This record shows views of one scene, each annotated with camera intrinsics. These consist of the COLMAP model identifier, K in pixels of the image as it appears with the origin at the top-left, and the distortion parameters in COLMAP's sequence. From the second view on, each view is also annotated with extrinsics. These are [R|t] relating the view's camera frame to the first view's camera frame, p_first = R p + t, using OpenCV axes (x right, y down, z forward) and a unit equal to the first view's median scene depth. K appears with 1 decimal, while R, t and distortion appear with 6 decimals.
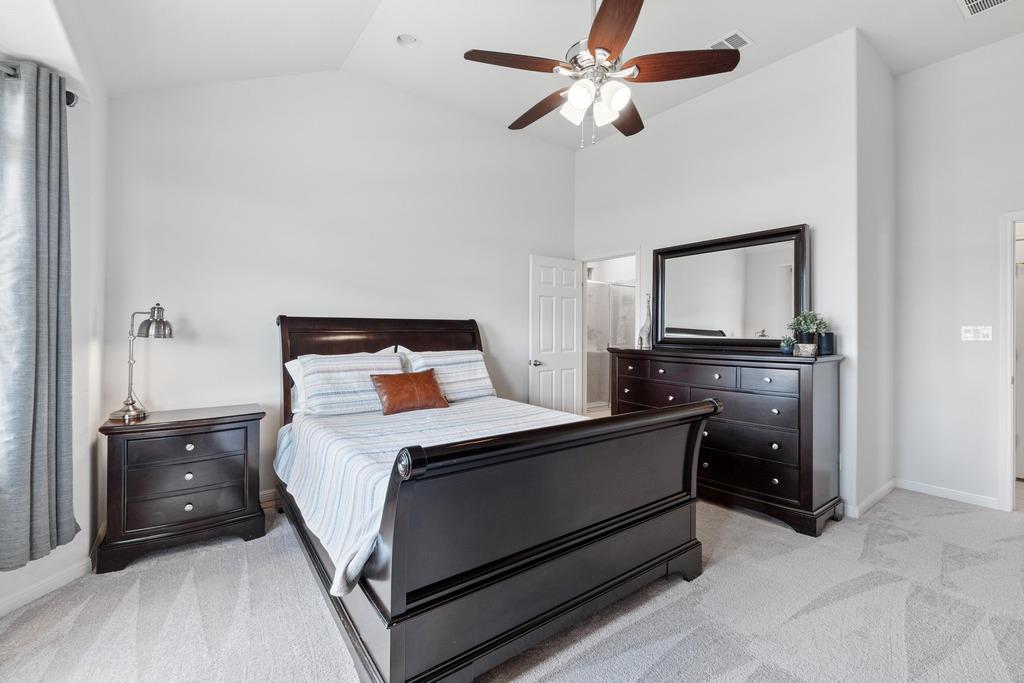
lens RADIAL K [[438.3, 0, 511.2], [0, 438.3, 332.7], [0, 0, 1]] dist [-0.005184, -0.000629]
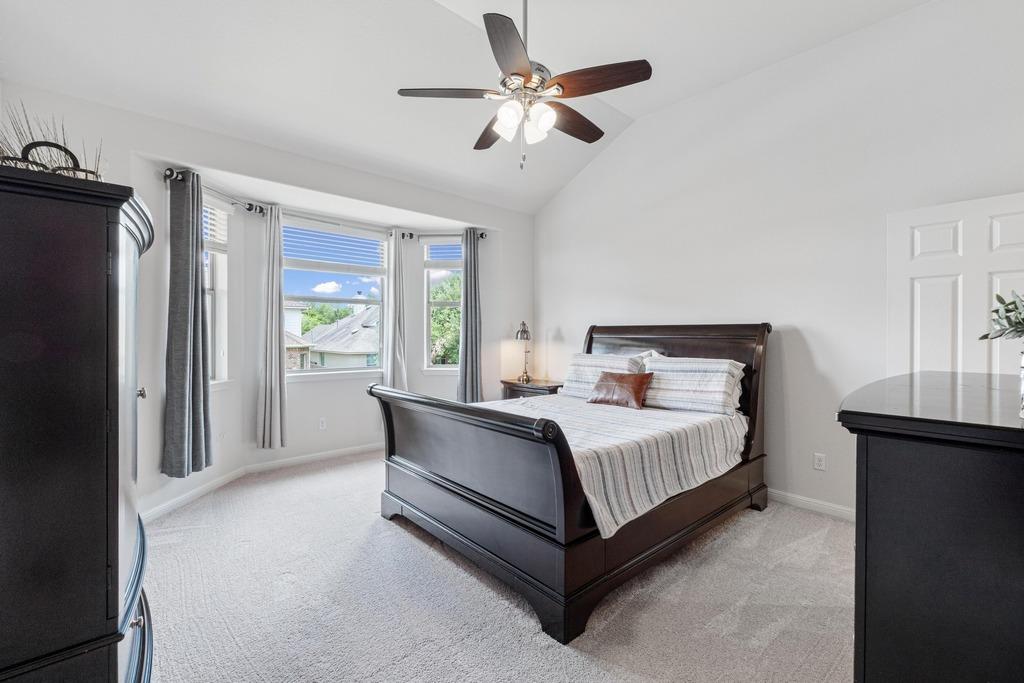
lens RADIAL K [[438.3, 0, 511.2], [0, 438.3, 332.7], [0, 0, 1]] dist [-0.005184, -0.000629]
pose [[0.094039, -0.003658, -0.995562, 1.078662], [-0.007400, 0.999963, -0.004373, -0.007850], [0.995541, 0.007779, 0.094009, 0.746283]]
